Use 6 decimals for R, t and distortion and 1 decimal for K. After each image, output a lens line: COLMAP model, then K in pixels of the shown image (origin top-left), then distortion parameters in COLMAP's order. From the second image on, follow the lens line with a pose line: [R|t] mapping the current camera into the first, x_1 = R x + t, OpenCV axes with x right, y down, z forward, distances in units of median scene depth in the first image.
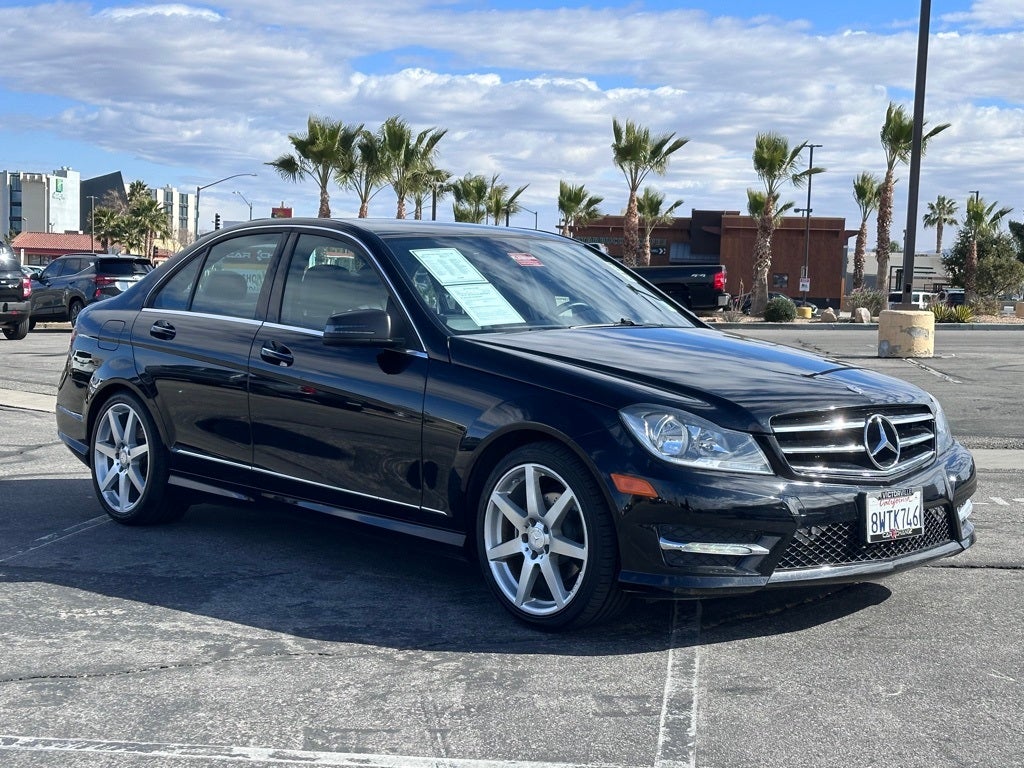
lens RADIAL K [[1488.1, 0, 528.4], [0, 1488.1, 384.0], [0, 0, 1]] dist [0.153330, -0.038463]
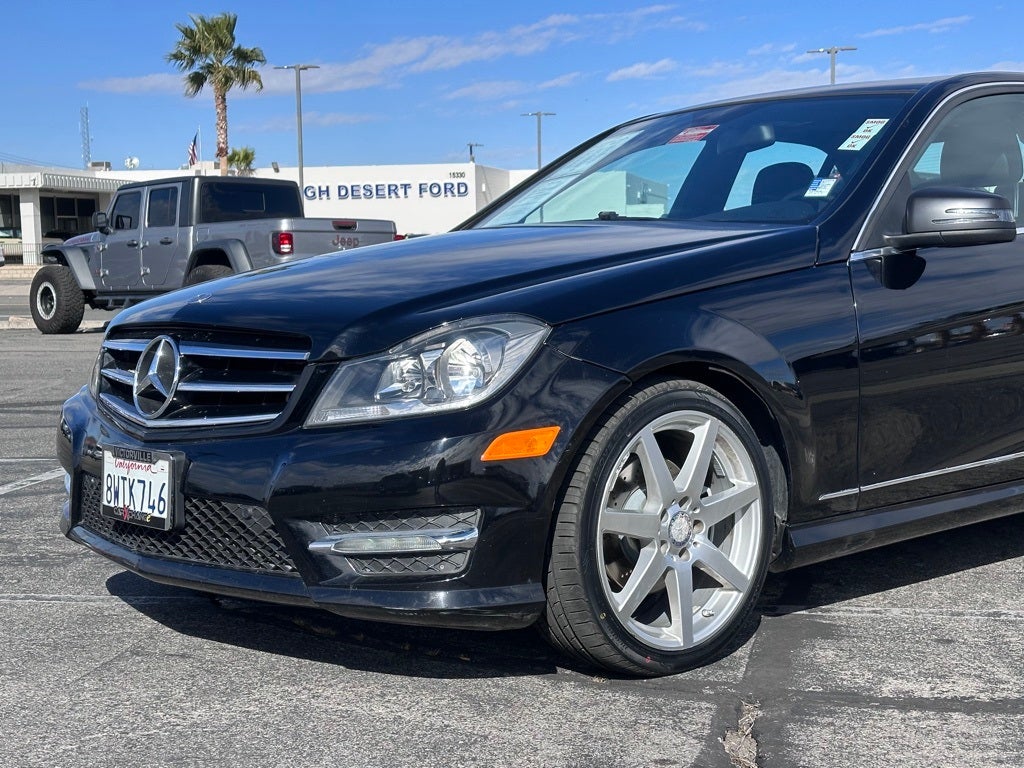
lens RADIAL K [[1488.1, 0, 528.4], [0, 1488.1, 384.0], [0, 0, 1]] dist [0.153330, -0.038463]
pose [[0.001058, 0.063159, -0.998003, 0.902197], [-0.053375, 0.996584, 0.063012, -0.008503], [0.998574, 0.053201, 0.004426, 1.170688]]
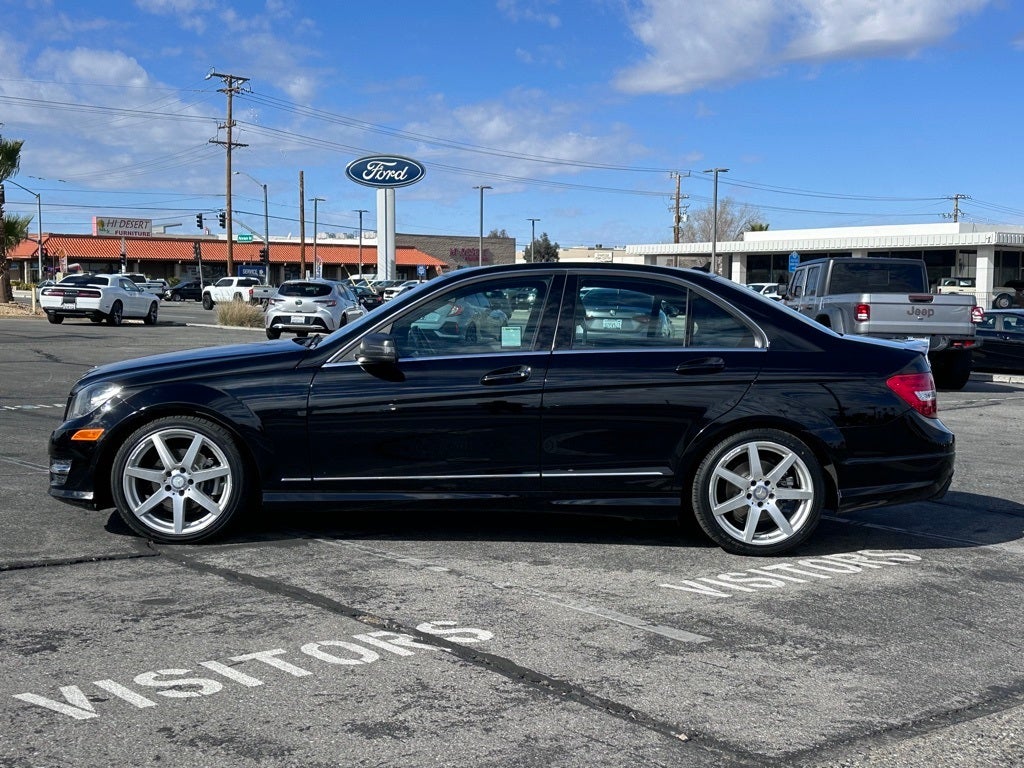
lens RADIAL K [[1276.7, 0, 512.0], [0, 1276.7, 384.0], [0, 0, 1]] dist [0.177998, -0.007035]
pose [[-0.638076, 0.019158, -0.769735, 1.026068], [-0.081039, 0.992467, 0.091880, -0.144126], [0.765697, 0.121005, -0.631717, 2.261368]]
